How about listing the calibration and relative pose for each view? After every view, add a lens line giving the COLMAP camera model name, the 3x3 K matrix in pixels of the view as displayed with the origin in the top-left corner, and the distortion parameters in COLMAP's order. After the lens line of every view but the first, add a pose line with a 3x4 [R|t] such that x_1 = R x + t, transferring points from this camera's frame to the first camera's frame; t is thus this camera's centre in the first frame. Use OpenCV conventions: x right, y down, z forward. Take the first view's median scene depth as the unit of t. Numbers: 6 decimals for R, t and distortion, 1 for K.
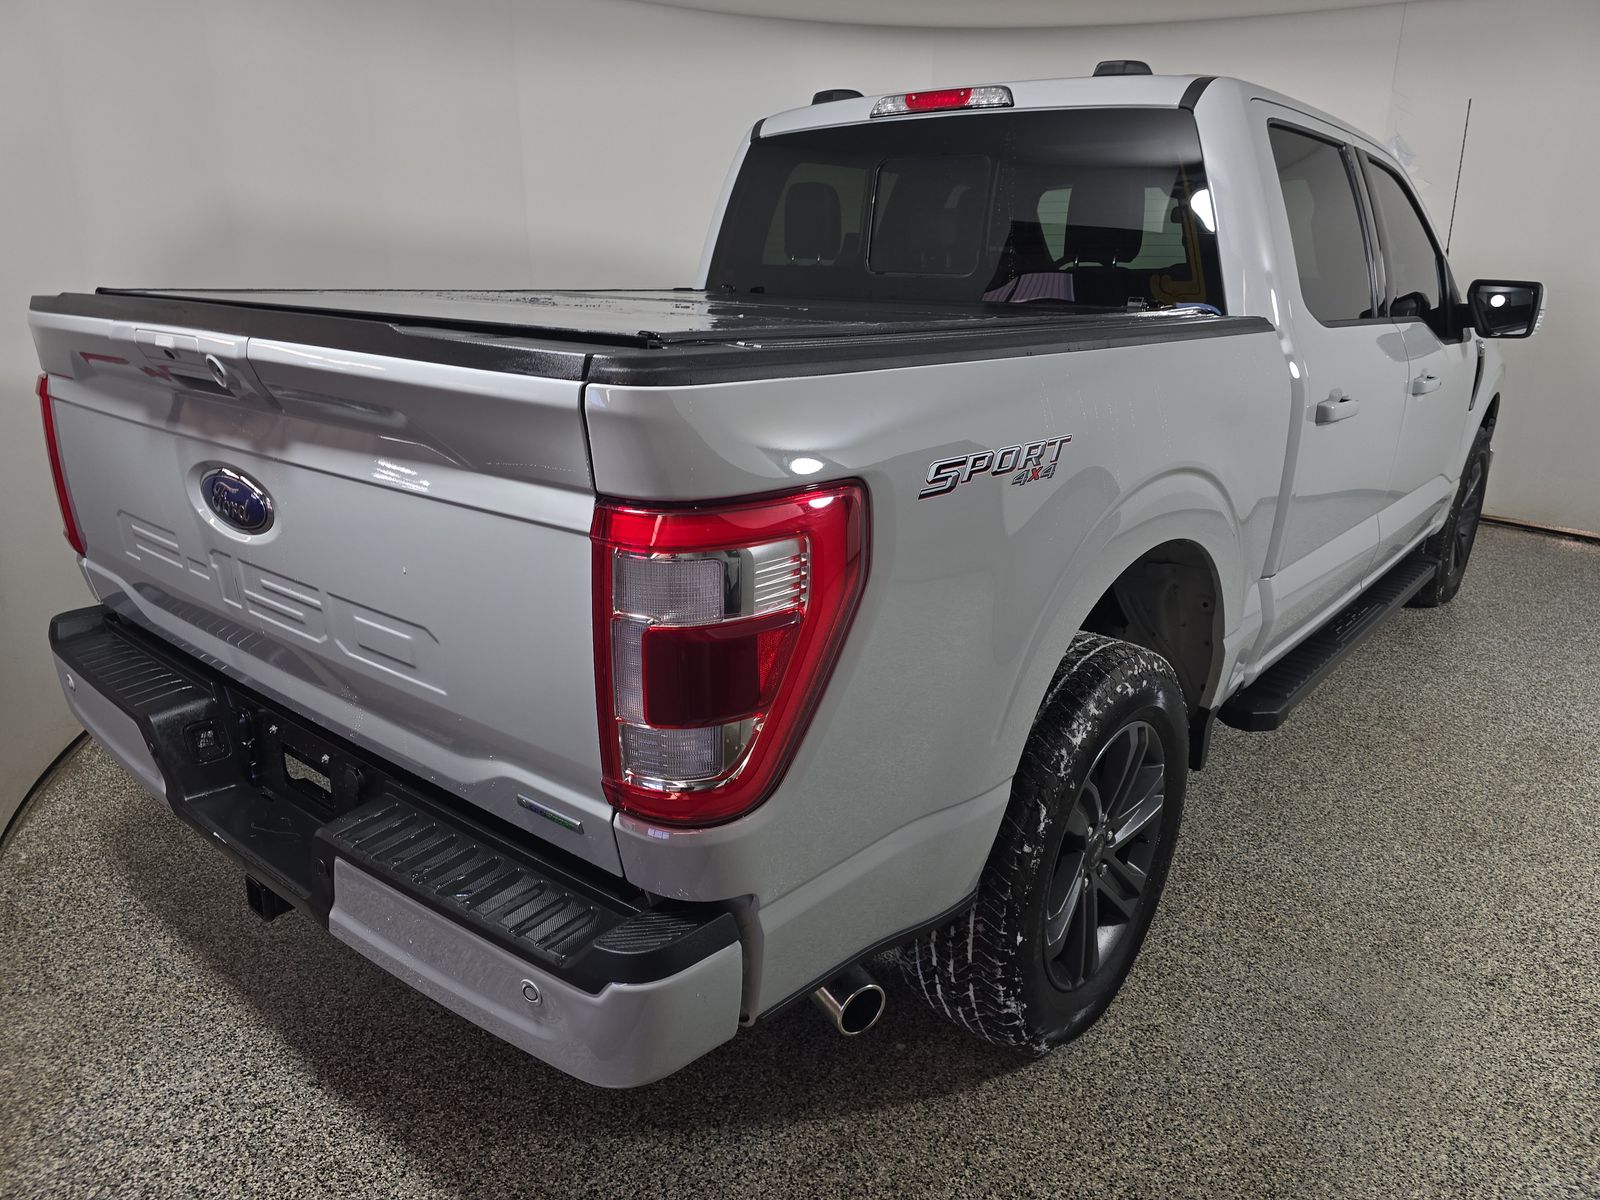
lens RADIAL K [[1093.8, 0, 775.6], [0, 1093.8, 603.8], [0, 0, 1]] dist [0.058963, -0.065233]
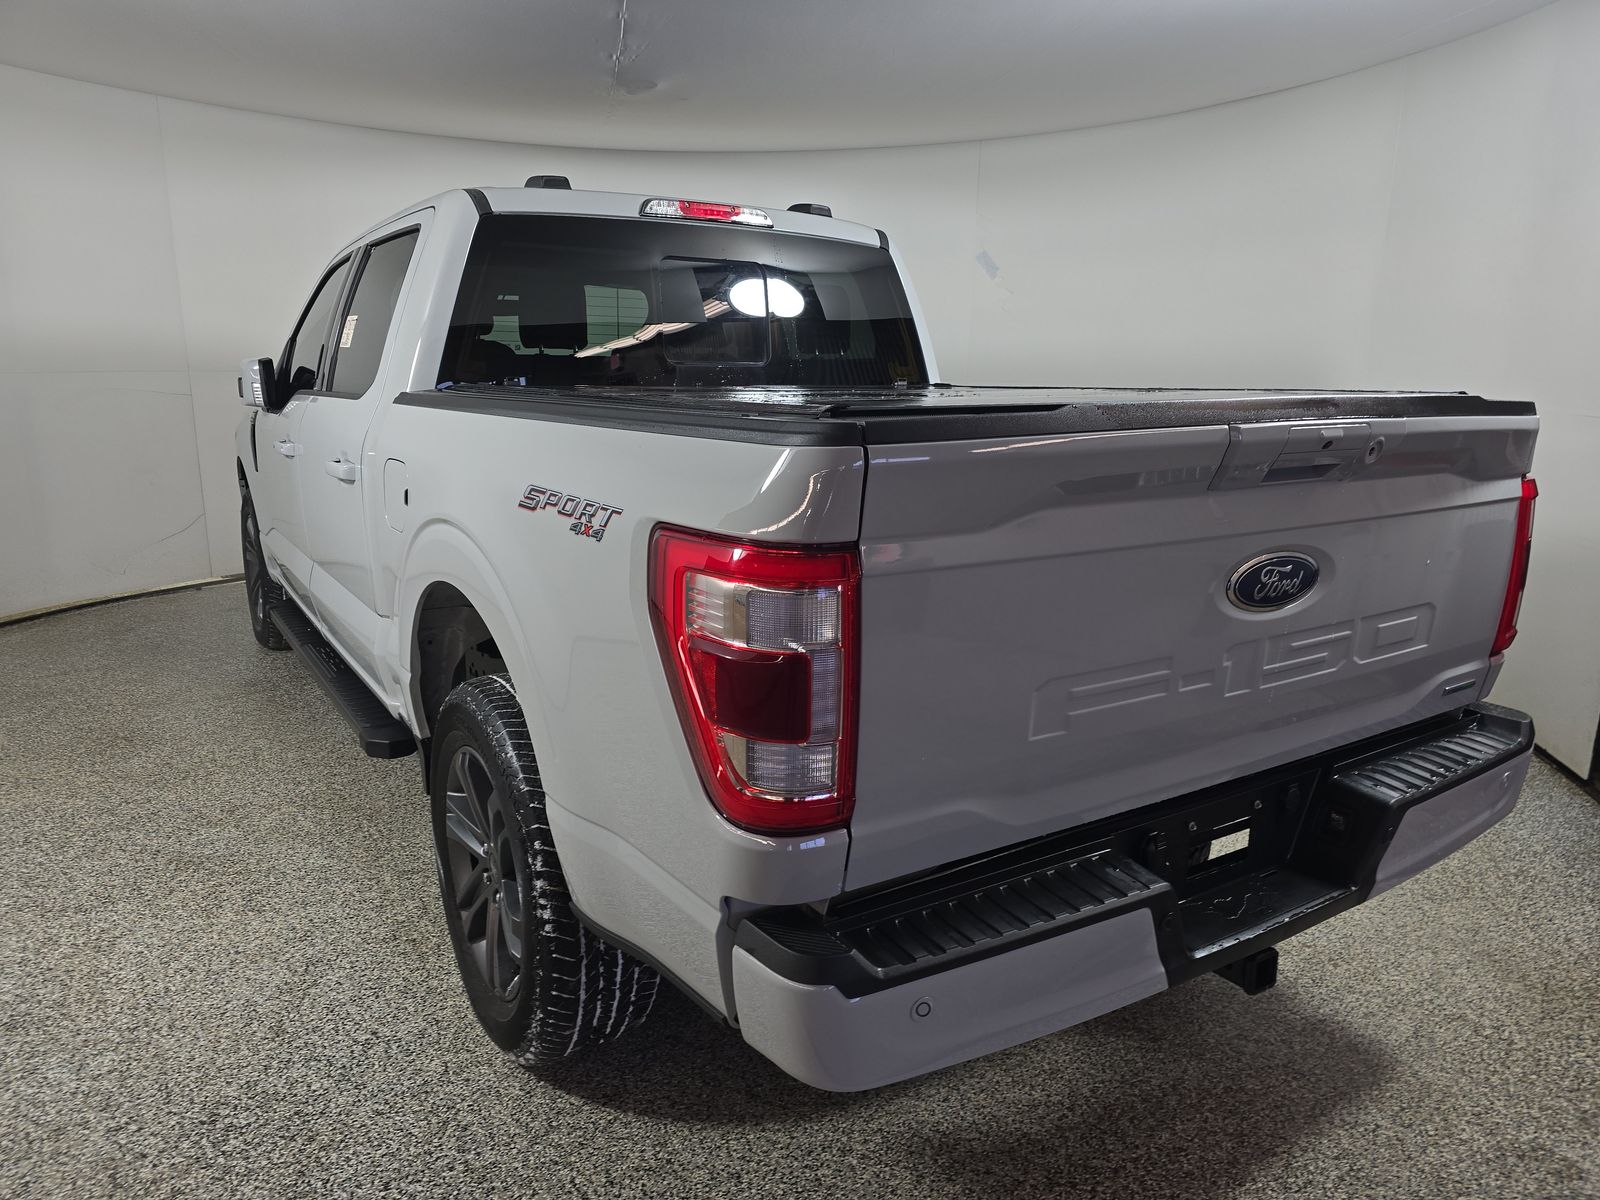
lens RADIAL K [[1093.8, 0, 775.6], [0, 1093.8, 603.8], [0, 0, 1]] dist [0.058963, -0.065233]
pose [[0.288877, -0.217681, 0.932290, -0.981594], [0.281047, 0.950184, 0.134774, -0.211737], [-0.915185, 0.223084, 0.335664, 0.661293]]
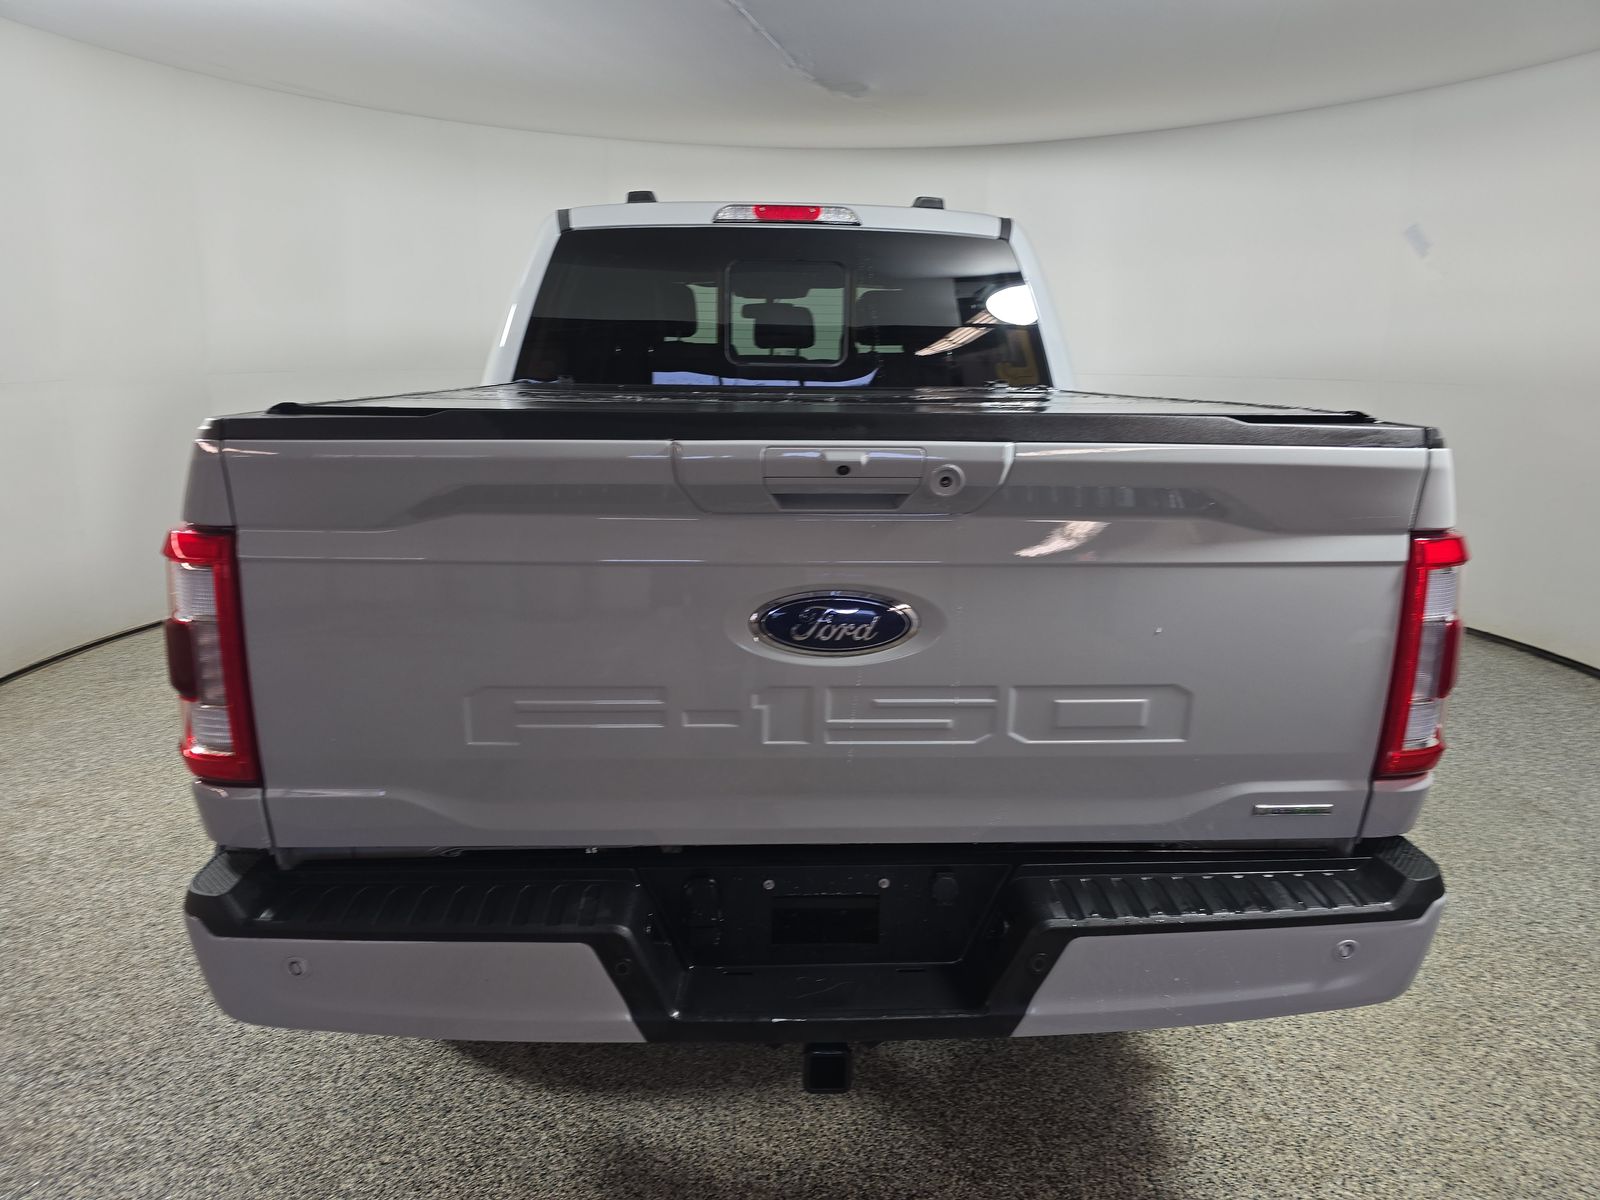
lens RADIAL K [[1087.2, 0, 779.8], [0, 1087.2, 596.0], [0, 0, 1]] dist [0.084710, -0.122862]
pose [[0.734281, -0.156586, 0.660540, -0.679231], [0.203865, 0.978984, 0.005452, -0.078556], [-0.647511, 0.130657, 0.750771, 0.210267]]
